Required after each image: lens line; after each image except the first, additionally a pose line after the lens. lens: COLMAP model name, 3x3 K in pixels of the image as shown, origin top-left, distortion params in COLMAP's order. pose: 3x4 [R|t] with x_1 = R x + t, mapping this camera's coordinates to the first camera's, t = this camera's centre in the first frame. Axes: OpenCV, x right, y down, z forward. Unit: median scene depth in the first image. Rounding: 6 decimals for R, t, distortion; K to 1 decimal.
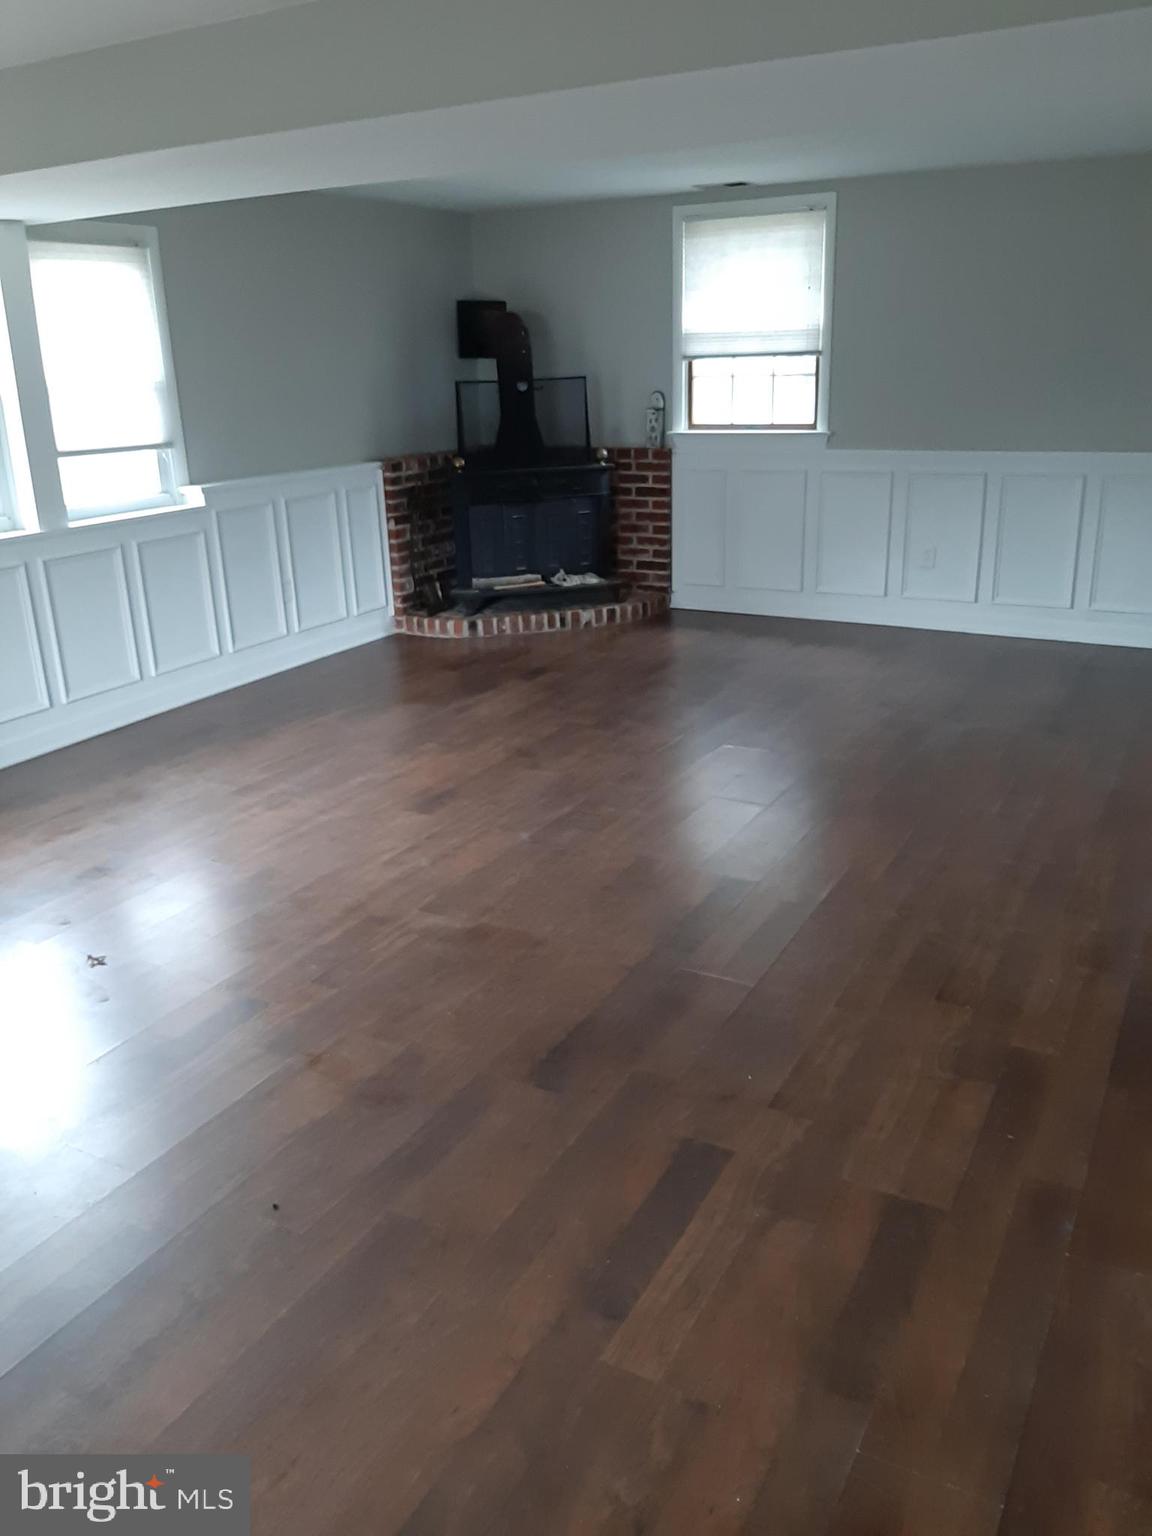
lens RADIAL K [[1205.9, 0, 574.7], [0, 1205.9, 754.6], [0, 0, 1]] dist [0.080209, -0.161383]
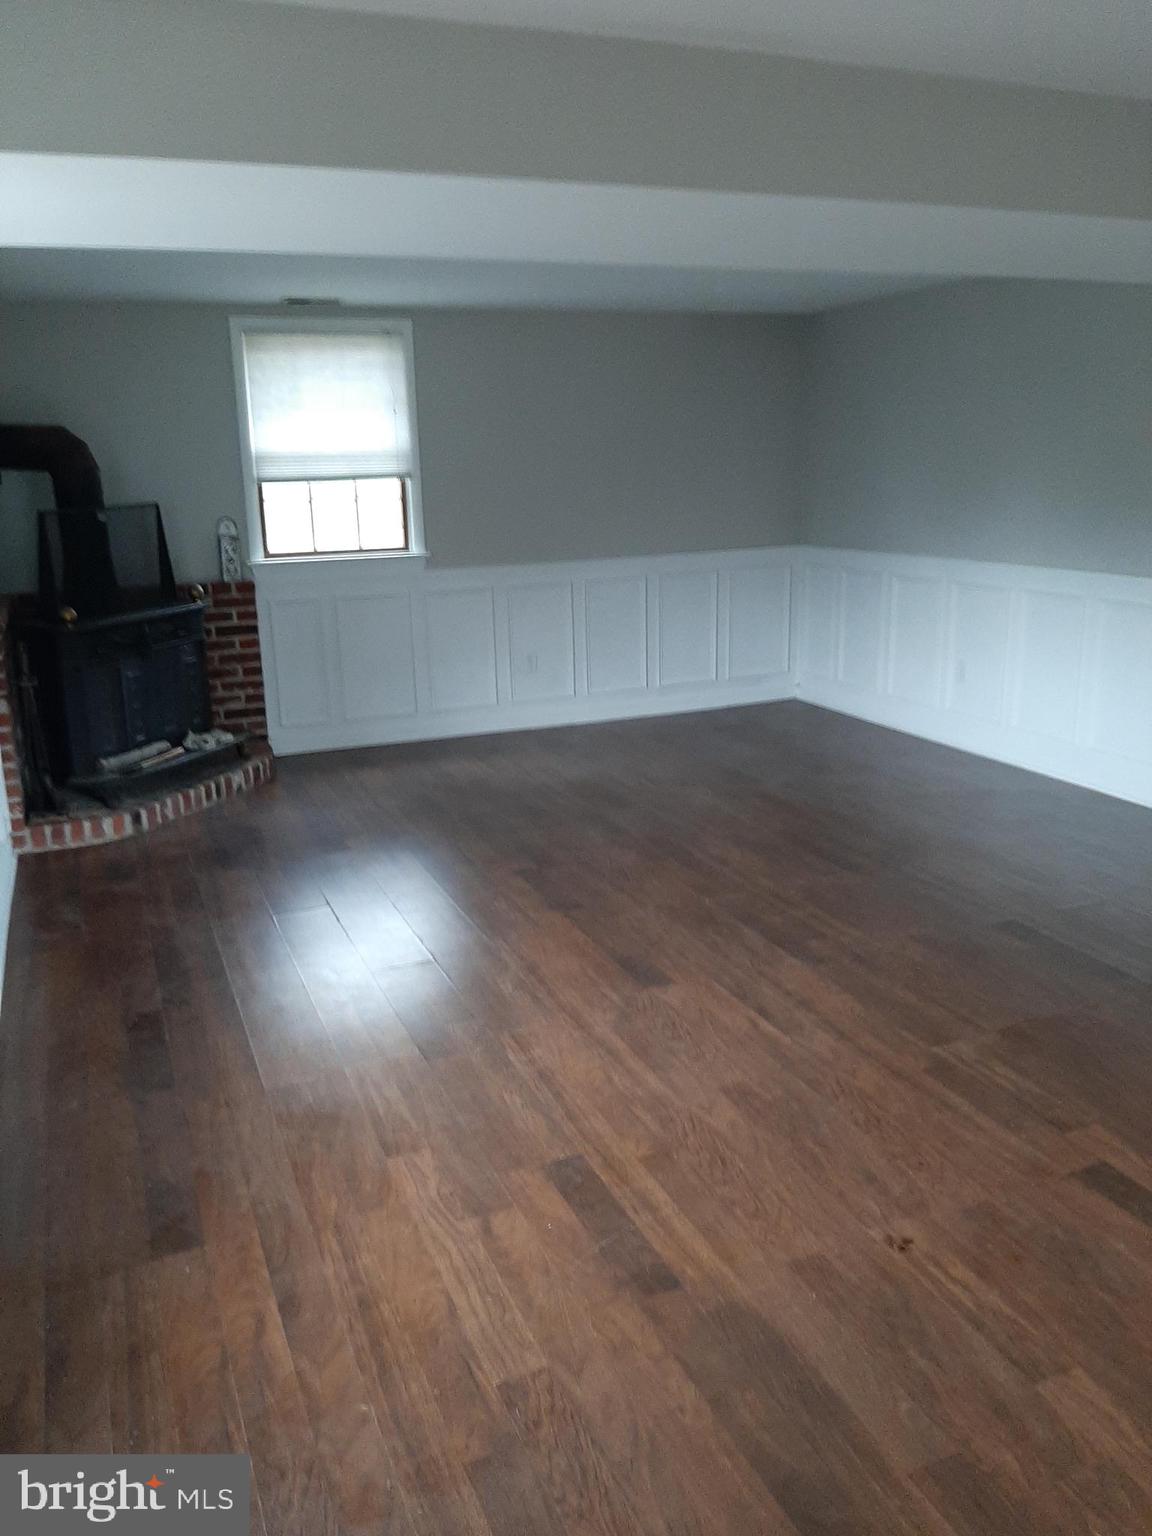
lens RADIAL K [[1186.7, 0, 576.3], [0, 1186.7, 761.1], [0, 0, 1]] dist [0.083125, -0.206399]
pose [[0.614384, -0.180249, 0.768142, -0.479231], [0.256286, 0.966356, 0.021776, -0.084843], [-0.746224, 0.183485, 0.639909, 0.294033]]
